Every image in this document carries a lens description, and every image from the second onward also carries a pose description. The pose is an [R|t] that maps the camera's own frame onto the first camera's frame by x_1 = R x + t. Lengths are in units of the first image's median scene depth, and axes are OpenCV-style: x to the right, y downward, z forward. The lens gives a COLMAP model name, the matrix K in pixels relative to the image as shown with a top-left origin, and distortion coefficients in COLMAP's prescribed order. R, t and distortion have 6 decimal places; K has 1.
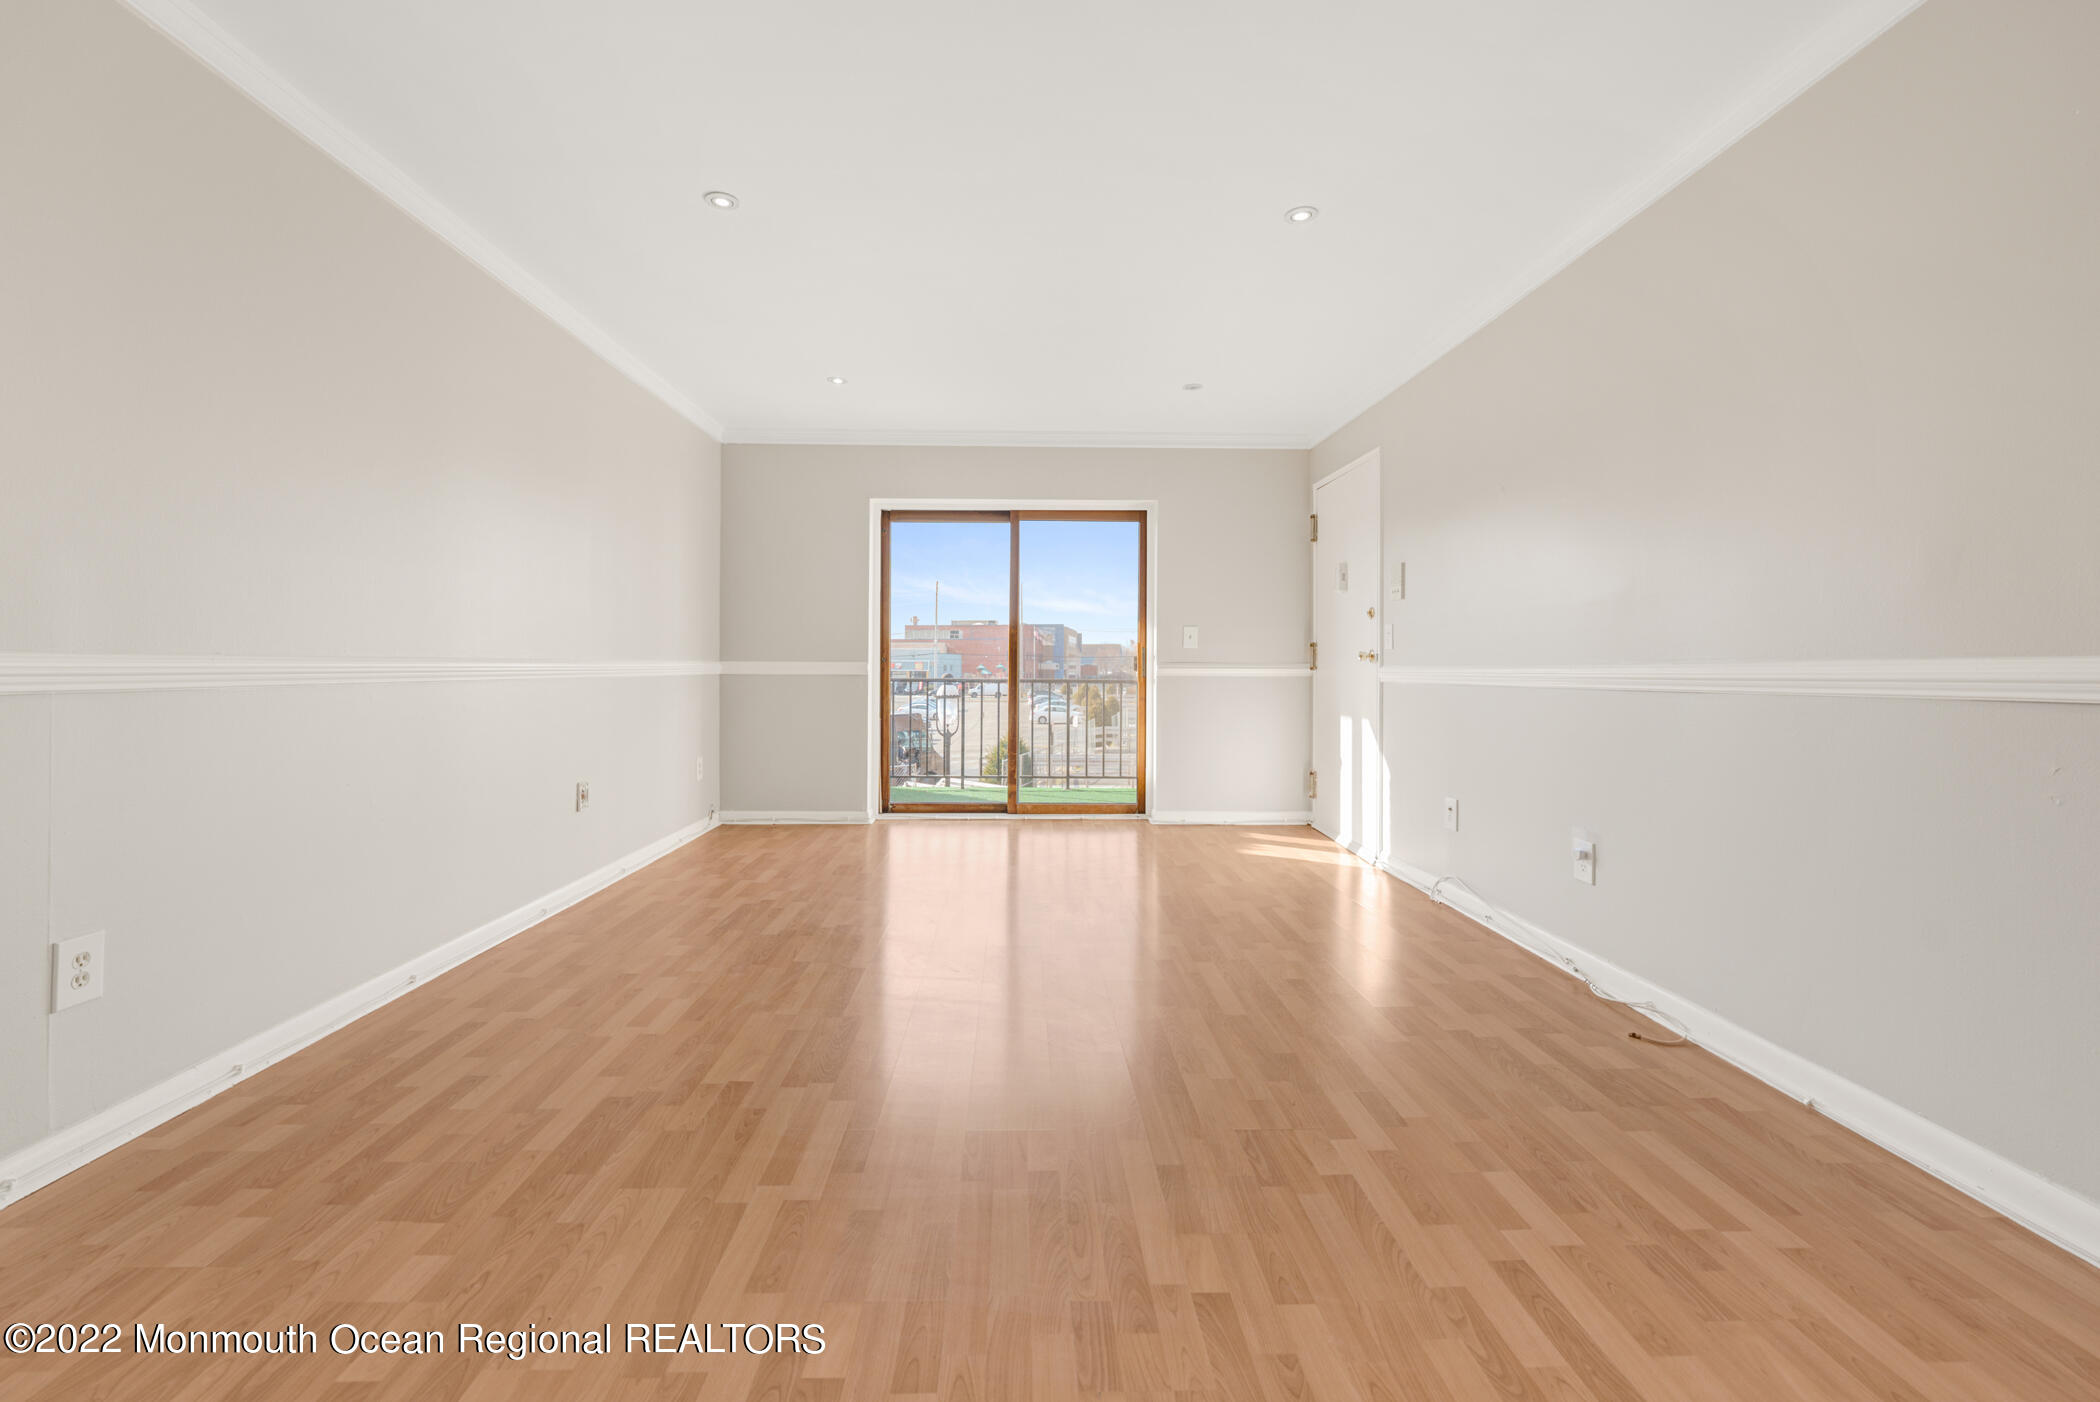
lens RADIAL K [[868.5, 0, 1013.4], [0, 868.5, 664.0], [0, 0, 1]] dist [-0.015055, 0.006123]
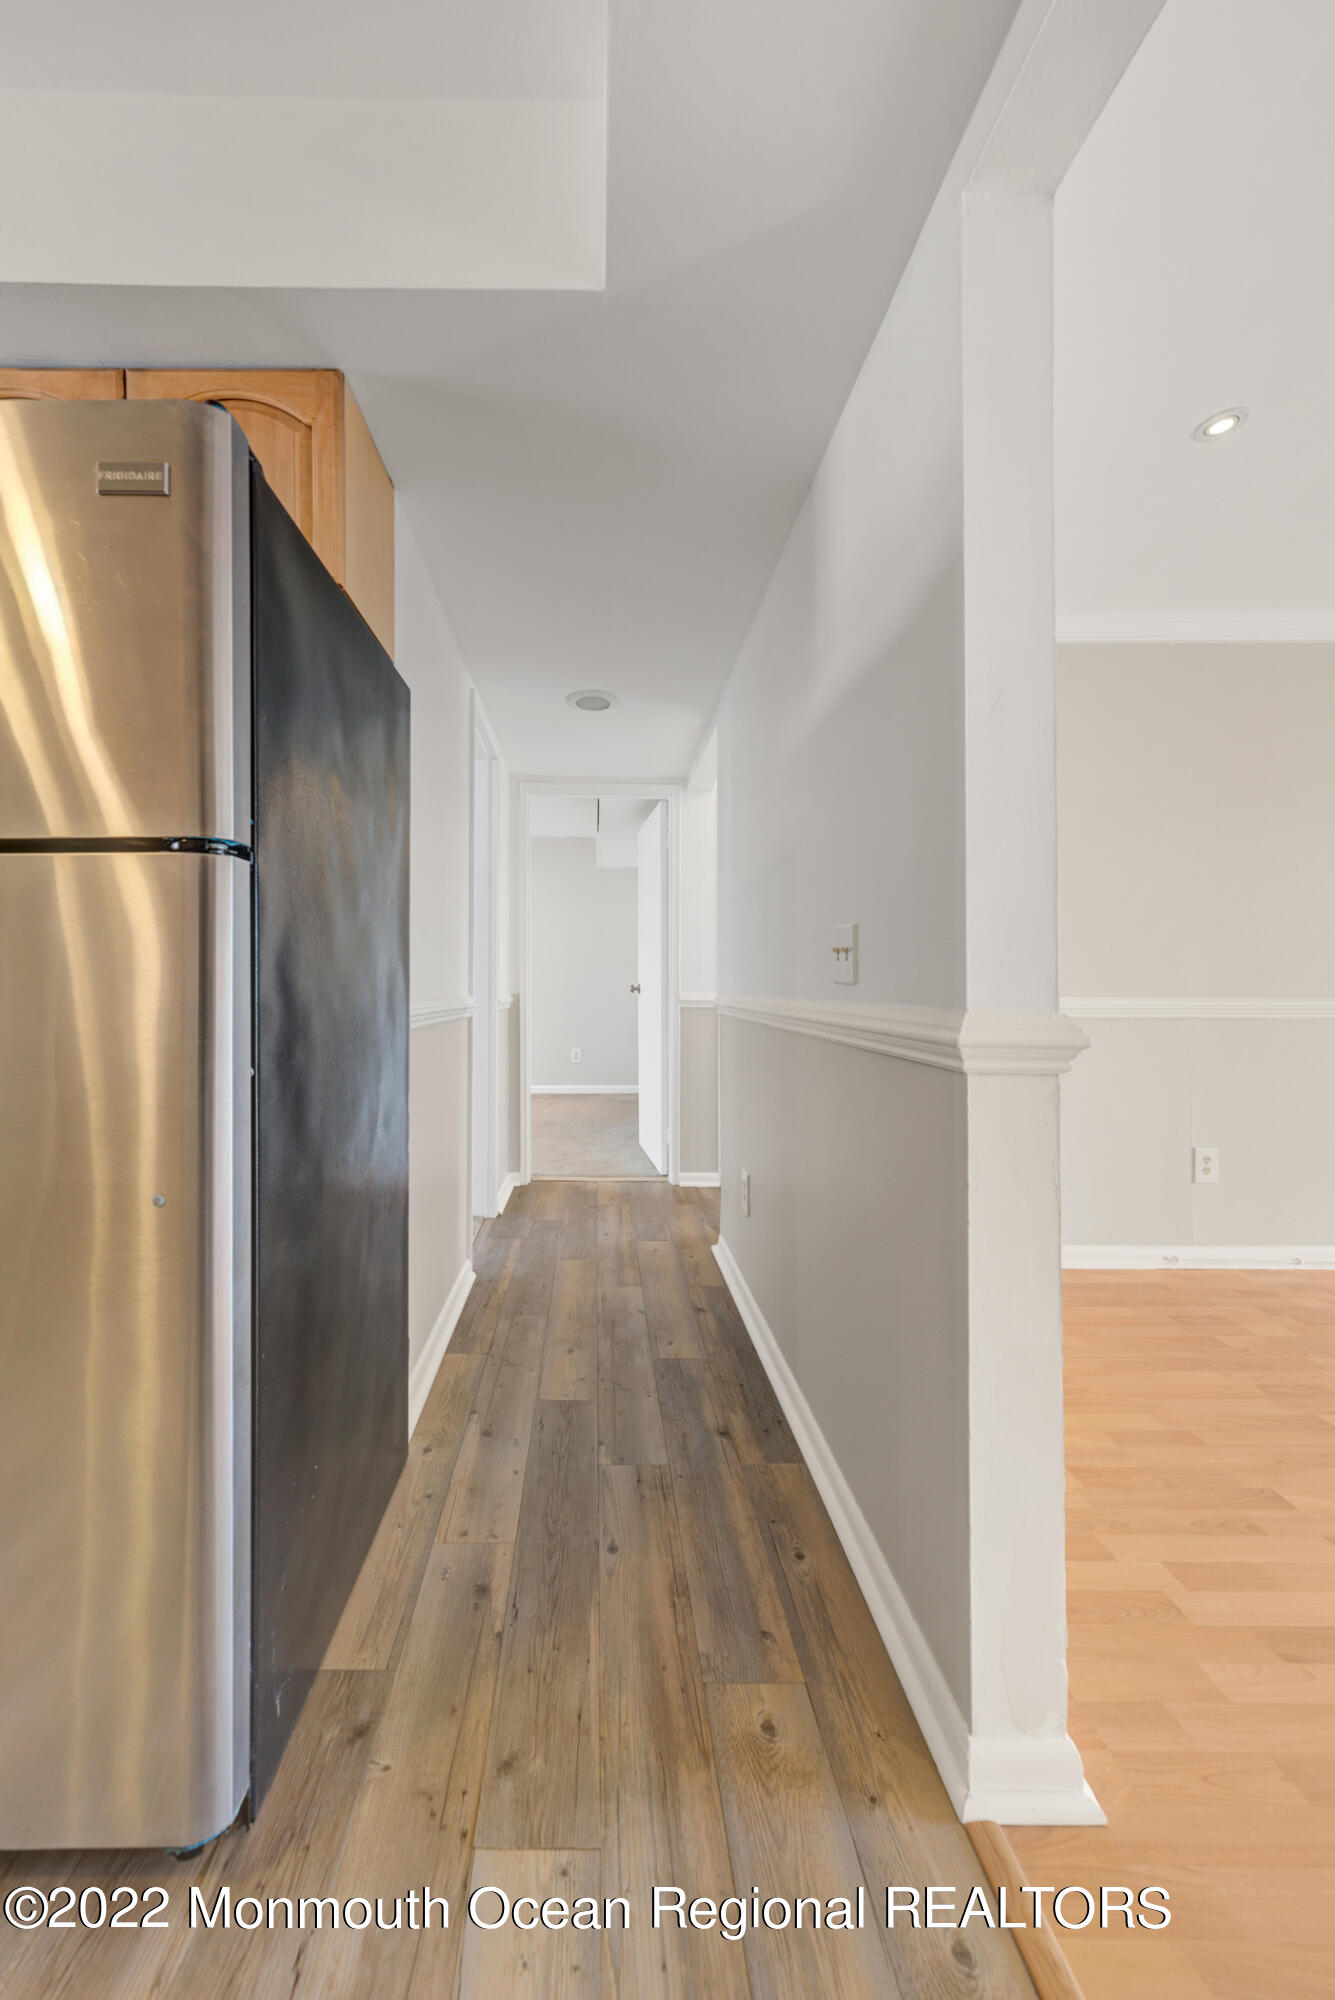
lens RADIAL K [[713.7, 0, 609.4], [0, 713.7, 969.8], [0, 0, 1]] dist [-0.016670, 0.003517]
pose [[0.013651, -0.029128, -0.999482, 0.147012], [-0.000889, 0.999575, -0.029143, -0.008685], [0.999906, 0.001286, 0.013619, -0.106369]]
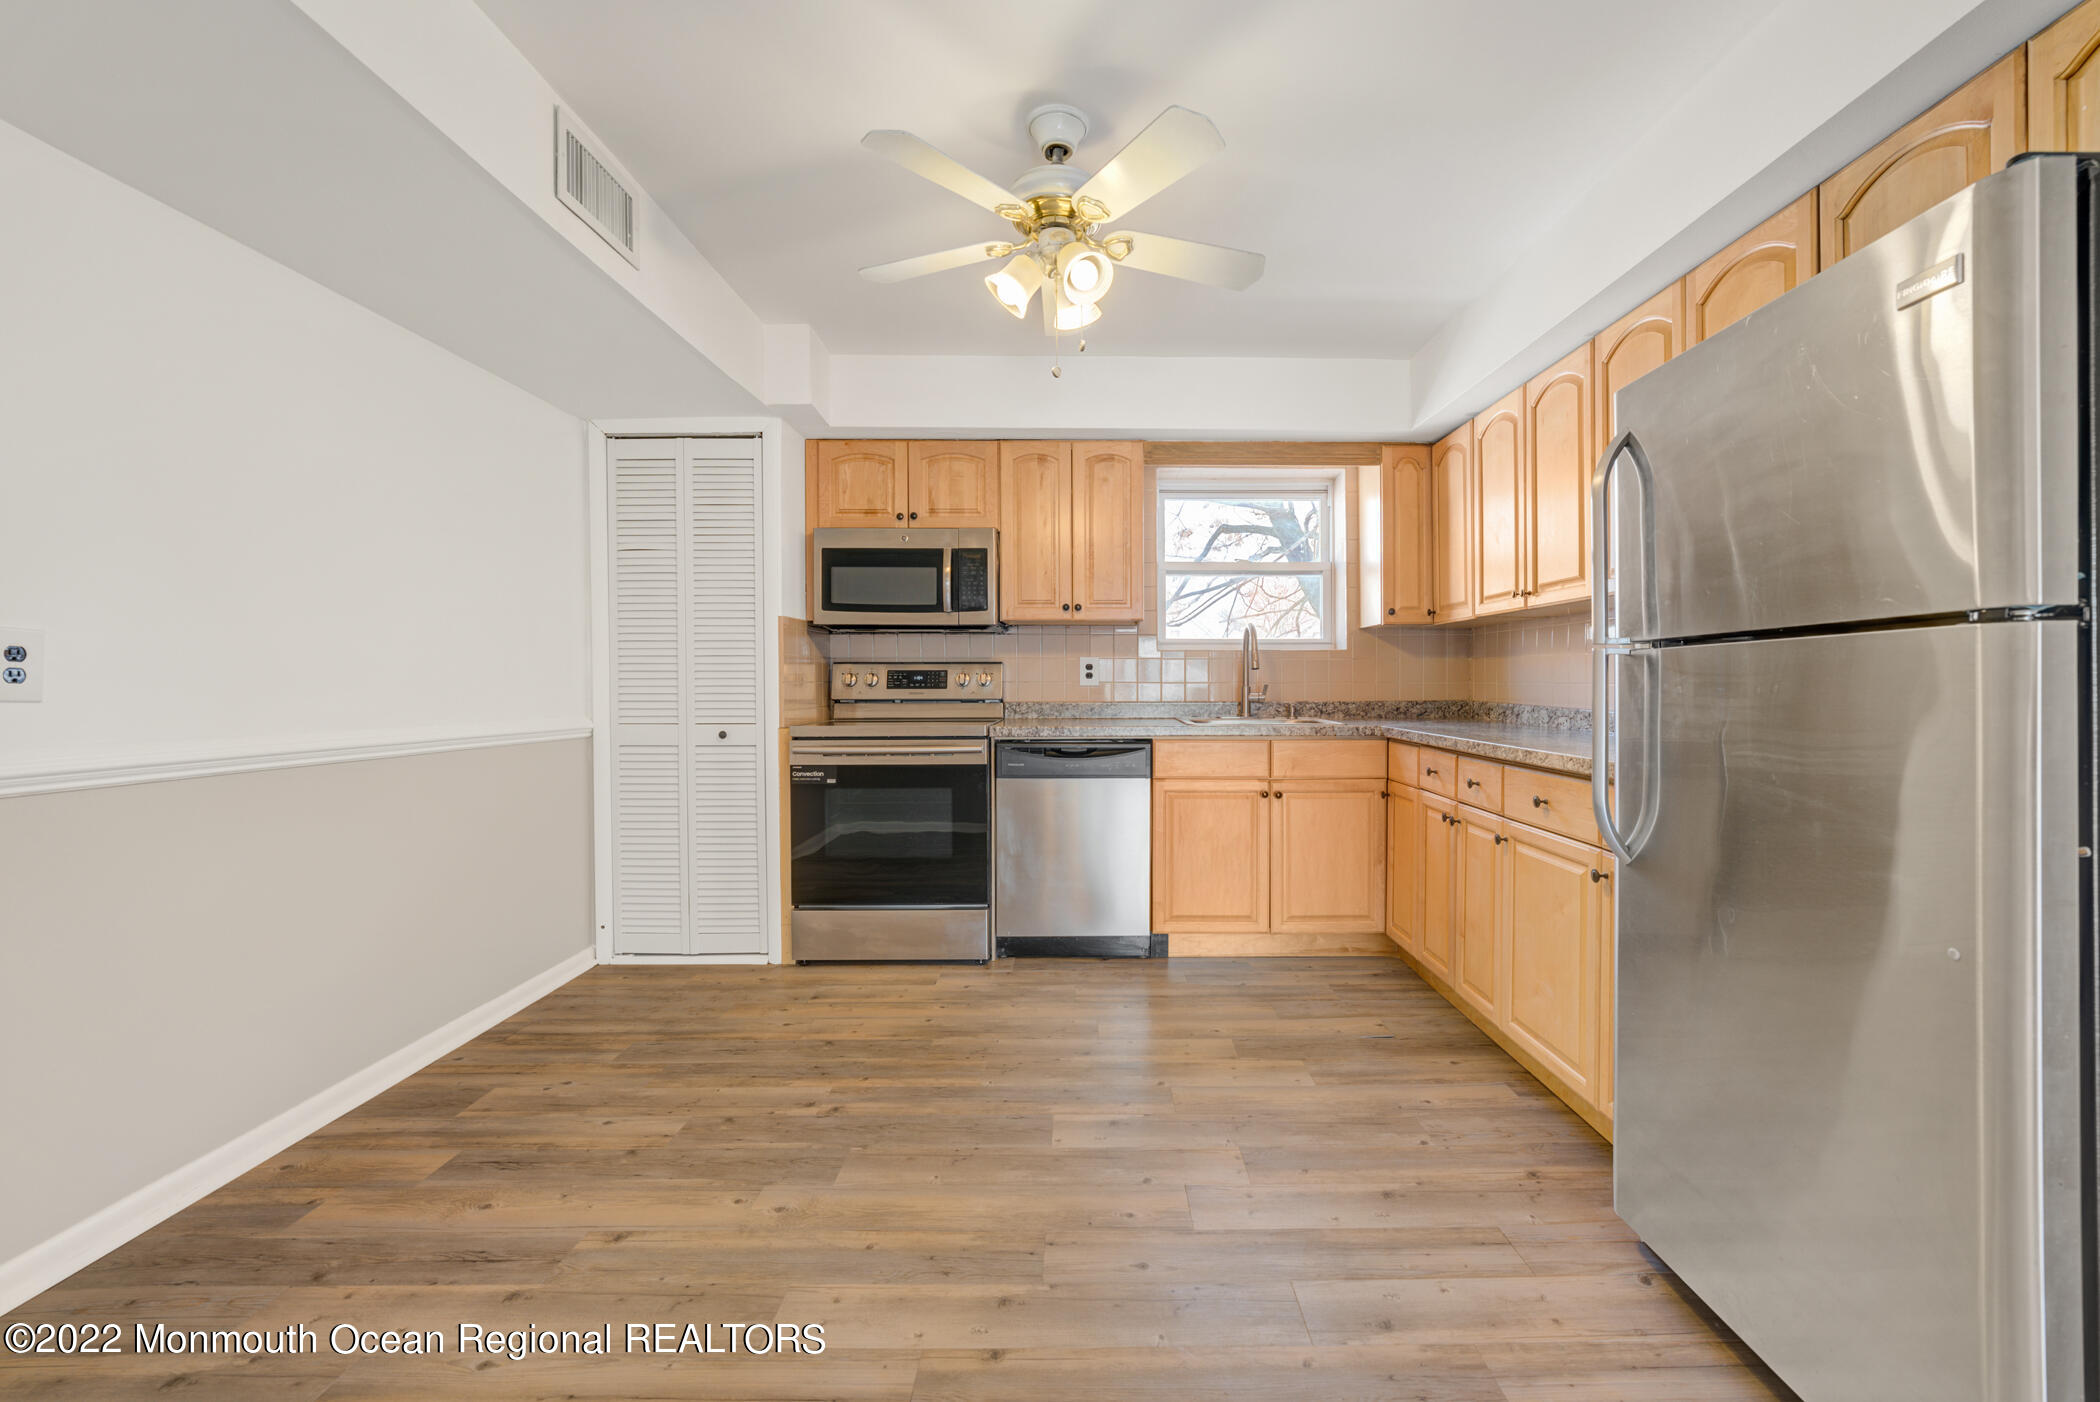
lens RADIAL K [[868.5, 0, 1095.6], [0, 868.5, 693.2], [0, 0, 1]] dist [-0.015055, 0.006123]
pose [[-0.999945, 0.000366, -0.010484, 0.191760], [0.000315, 0.999988, 0.004846, -0.024018], [0.010485, 0.004842, -0.999933, -0.007377]]
